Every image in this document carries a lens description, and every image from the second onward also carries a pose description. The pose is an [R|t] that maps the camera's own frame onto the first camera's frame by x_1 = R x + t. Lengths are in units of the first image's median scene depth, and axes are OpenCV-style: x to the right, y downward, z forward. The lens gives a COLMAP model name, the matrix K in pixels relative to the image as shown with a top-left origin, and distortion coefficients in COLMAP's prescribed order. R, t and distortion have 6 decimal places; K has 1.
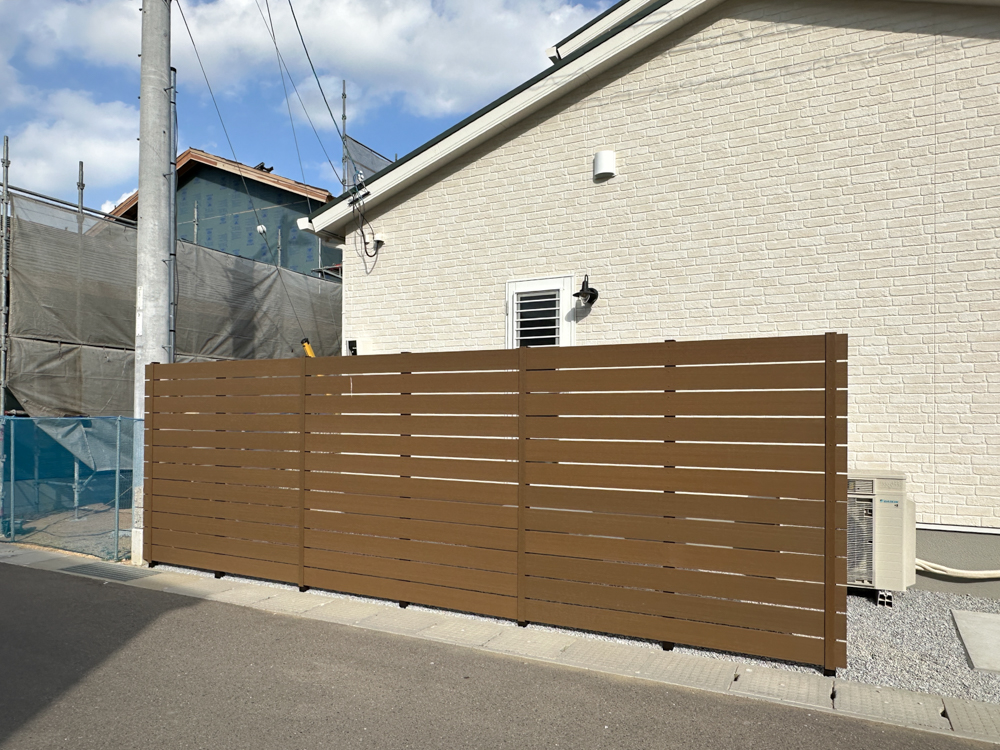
lens RADIAL K [[660.2, 0, 501.1], [0, 660.2, 410.2], [0, 0, 1]] dist [-0.000815, -0.002168]
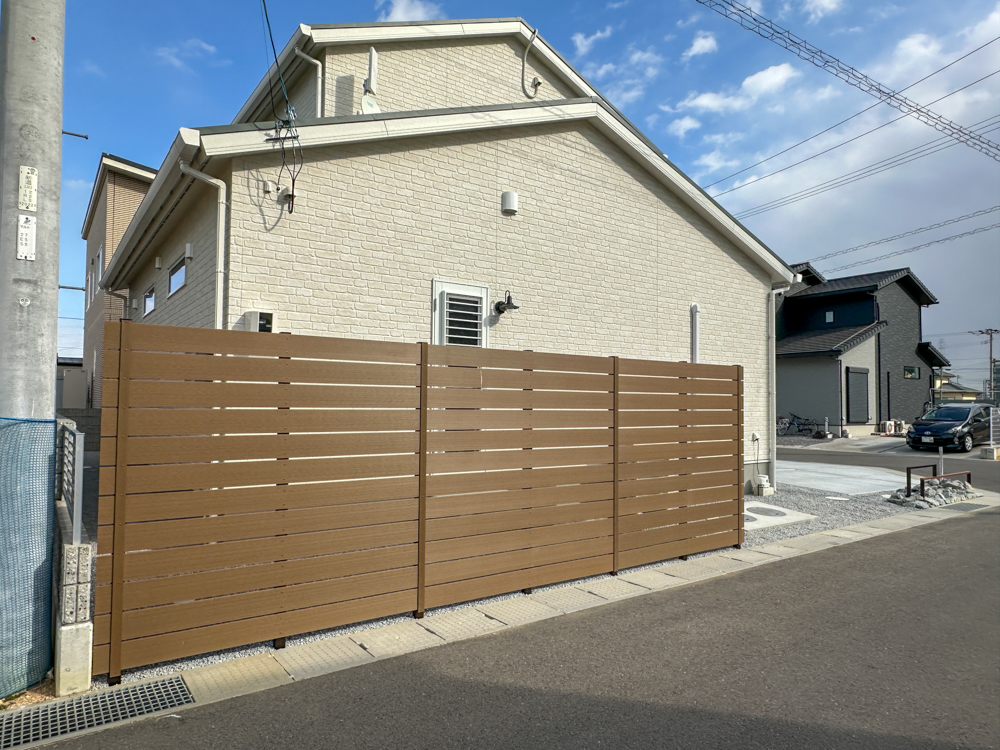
lens RADIAL K [[636.1, 0, 498.5], [0, 636.1, 379.4], [0, 0, 1]] dist [0.001156, -0.000699]
pose [[0.466079, 0.033300, 0.884116, -0.868096], [-0.011487, 0.999435, -0.031588, -0.006910], [-0.884669, 0.004567, 0.466198, 0.462106]]
